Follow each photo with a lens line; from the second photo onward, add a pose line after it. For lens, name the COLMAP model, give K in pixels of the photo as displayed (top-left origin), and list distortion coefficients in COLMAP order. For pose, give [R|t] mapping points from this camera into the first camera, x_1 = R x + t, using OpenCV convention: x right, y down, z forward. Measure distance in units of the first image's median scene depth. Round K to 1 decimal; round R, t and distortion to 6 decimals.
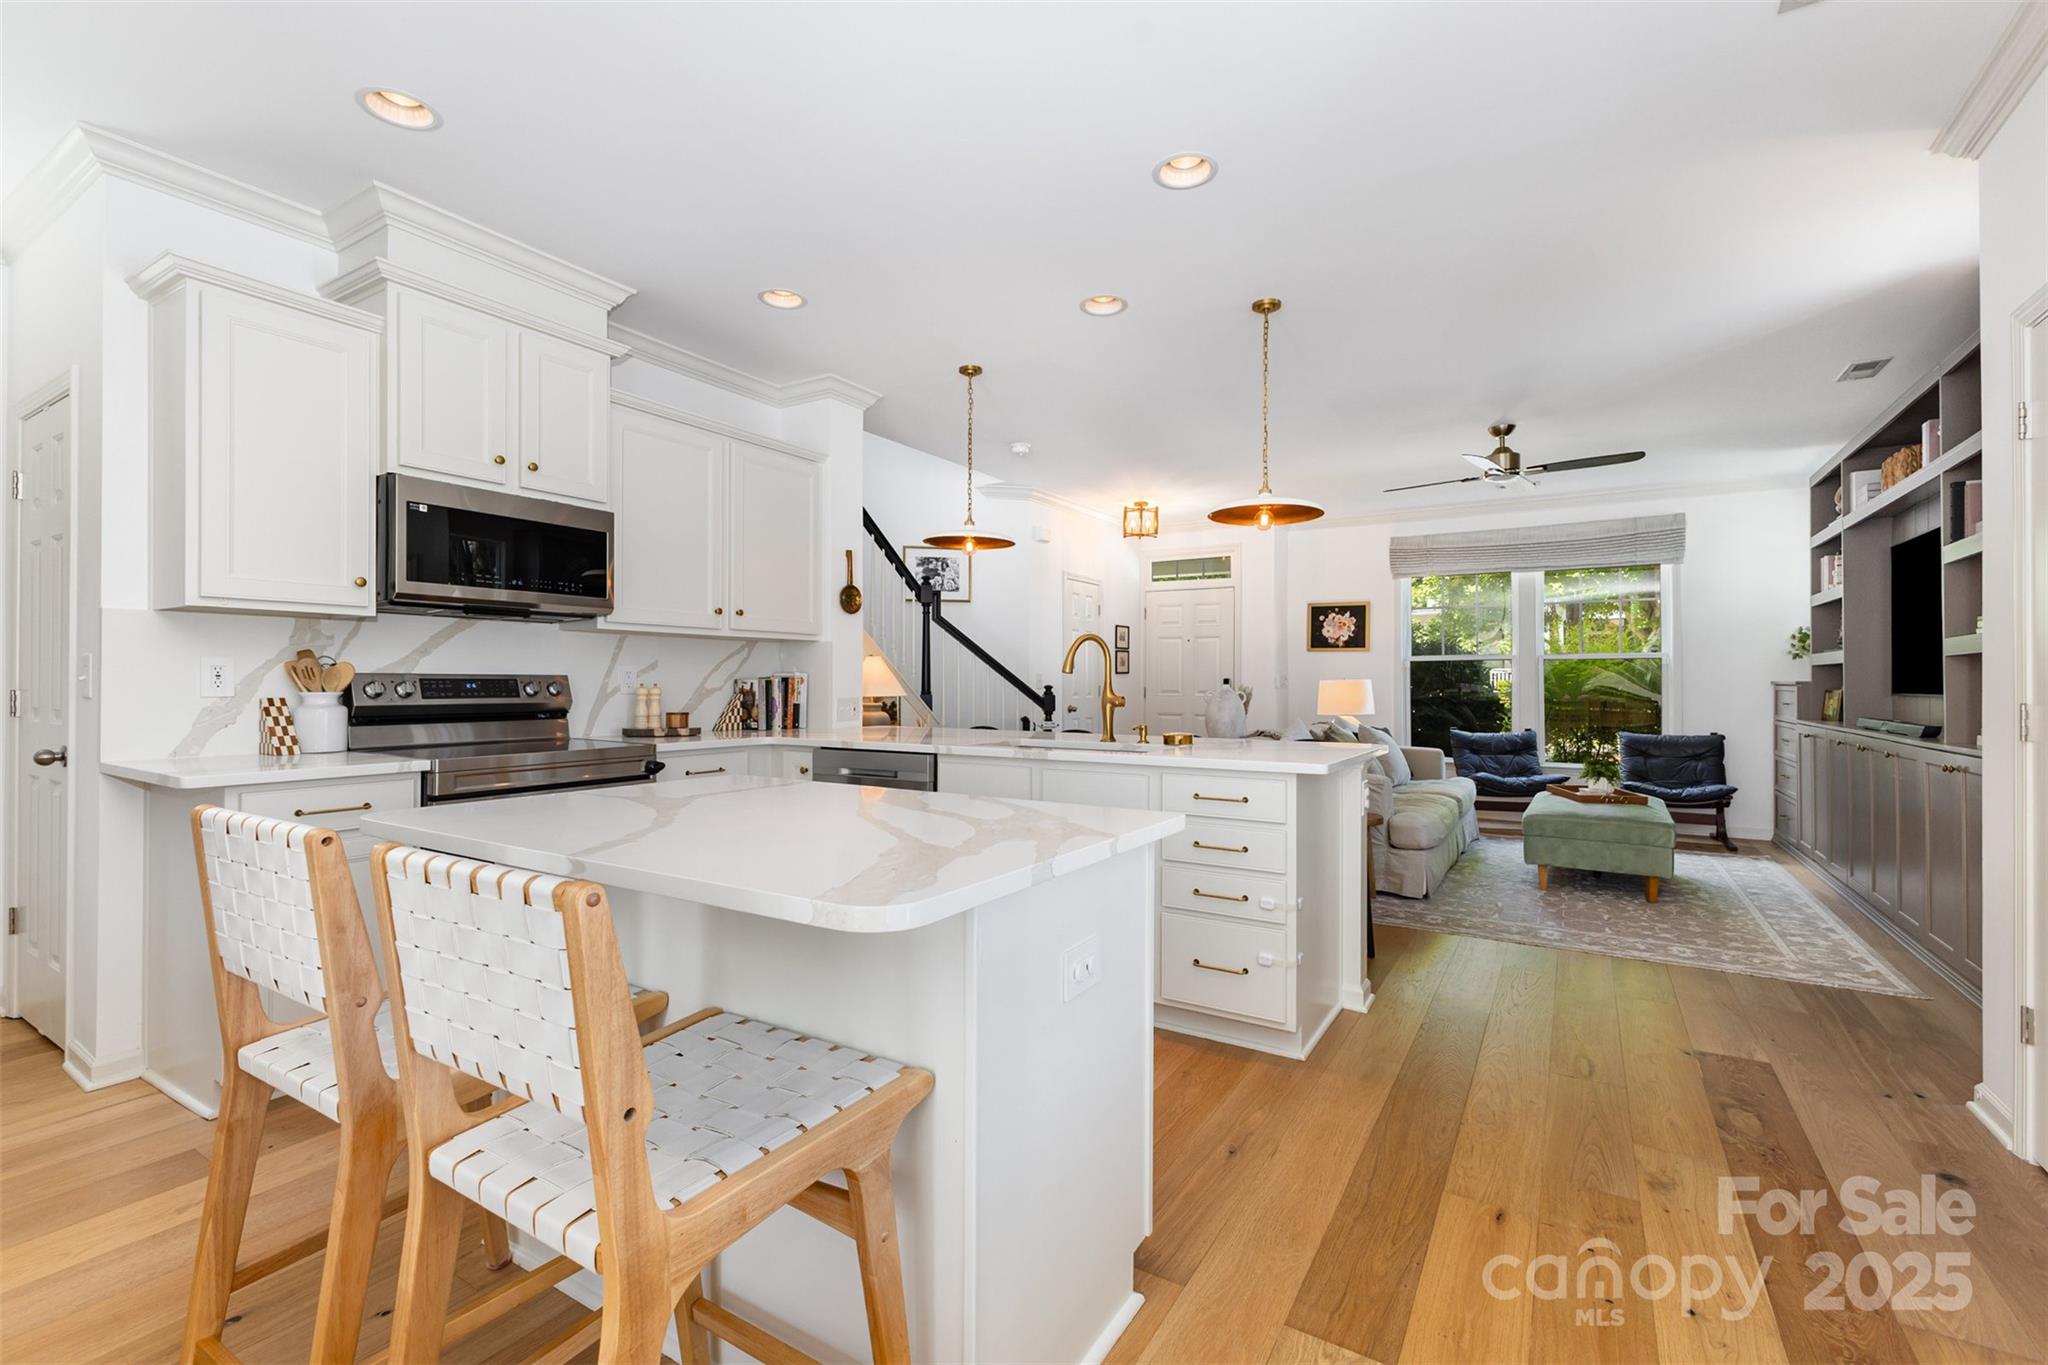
lens RADIAL K [[886.6, 0, 1026.5], [0, 886.6, 671.1], [0, 0, 1]] dist [0.010947, -0.001523]
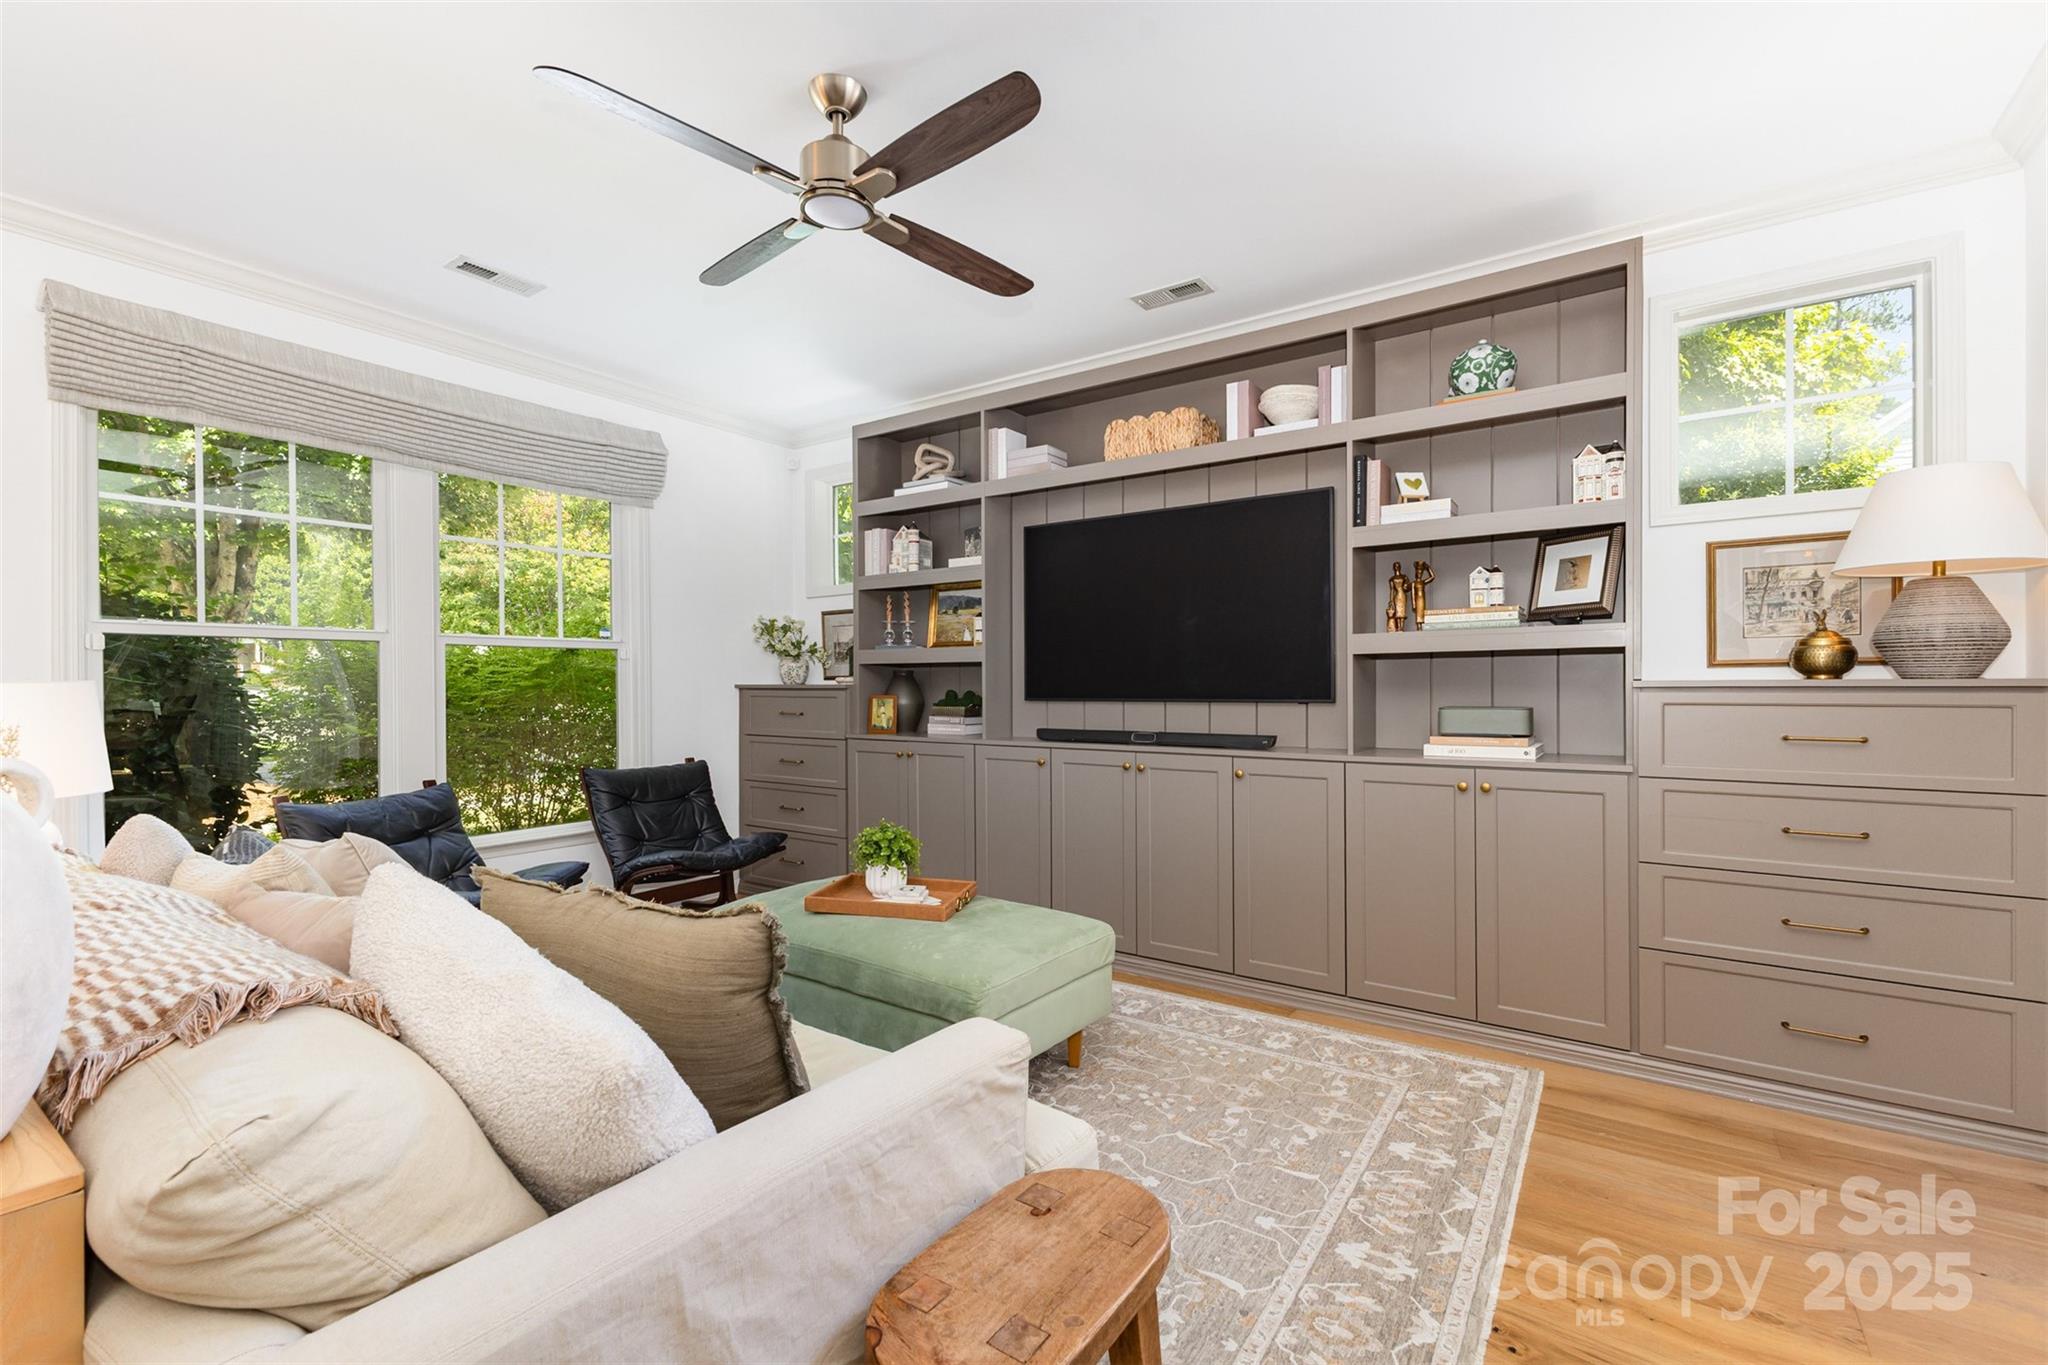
lens RADIAL K [[886.6, 0, 1027.8], [0, 886.6, 687.4], [0, 0, 1]] dist [0.010947, -0.001523]
pose [[0.047570, -0.004530, 0.998858, 0.115317], [-0.010135, 0.999936, 0.005017, 0.009587], [-0.998816, -0.010362, 0.047521, 0.936165]]
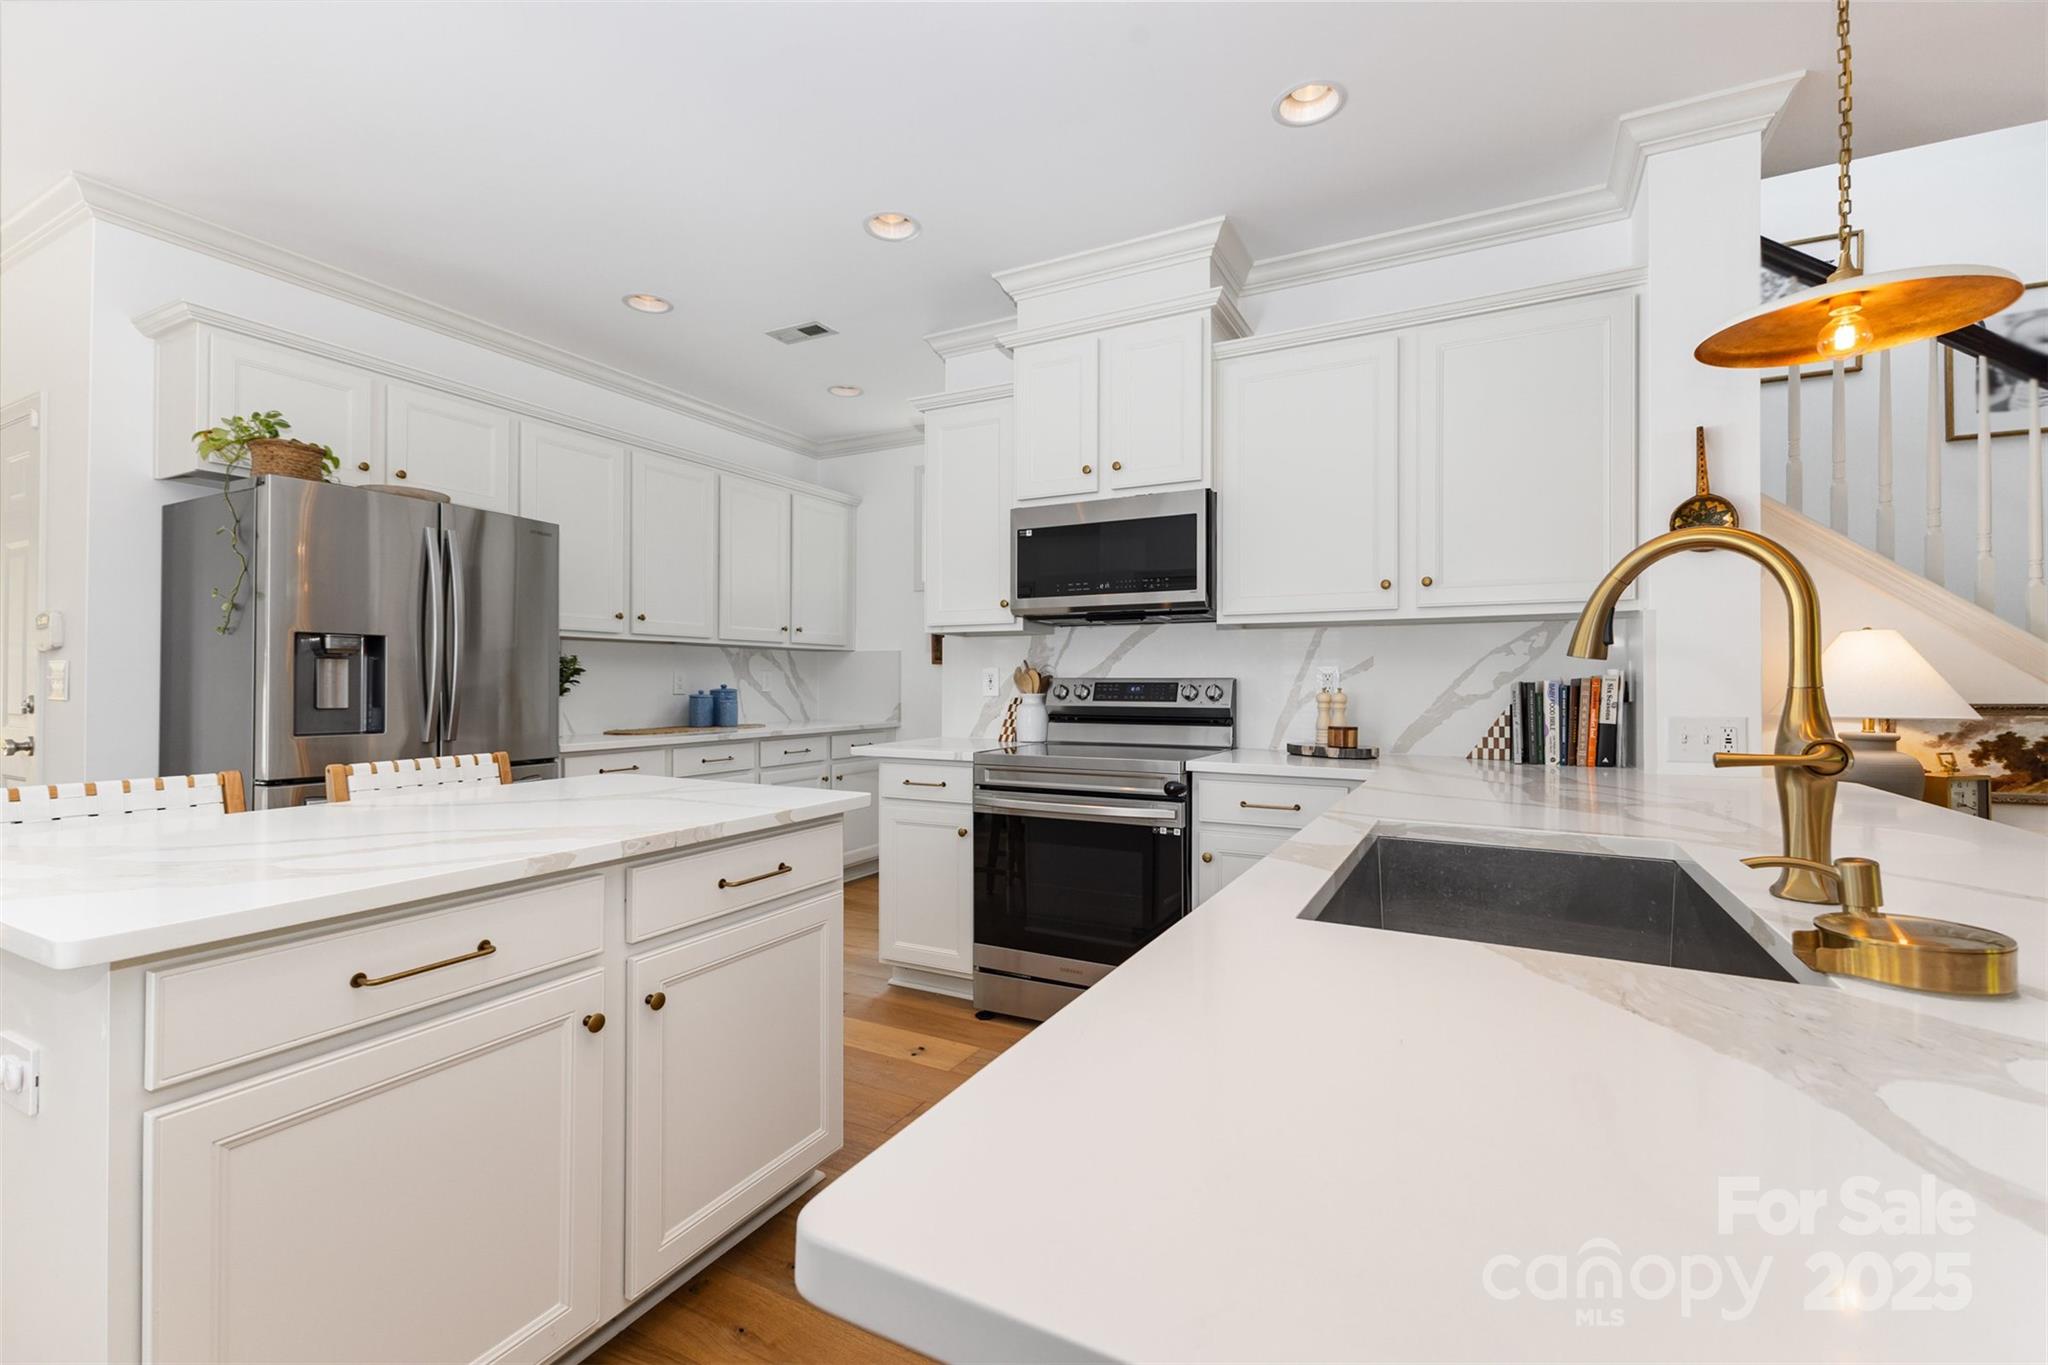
lens RADIAL K [[886.6, 0, 1022.3], [0, 886.6, 672.4], [0, 0, 1]] dist [0.010947, -0.001523]
pose [[0.062585, -0.013344, -0.997950, 0.260142], [0.011488, 0.999854, -0.012649, 0.005585], [0.997974, -0.010673, 0.062729, 0.526463]]
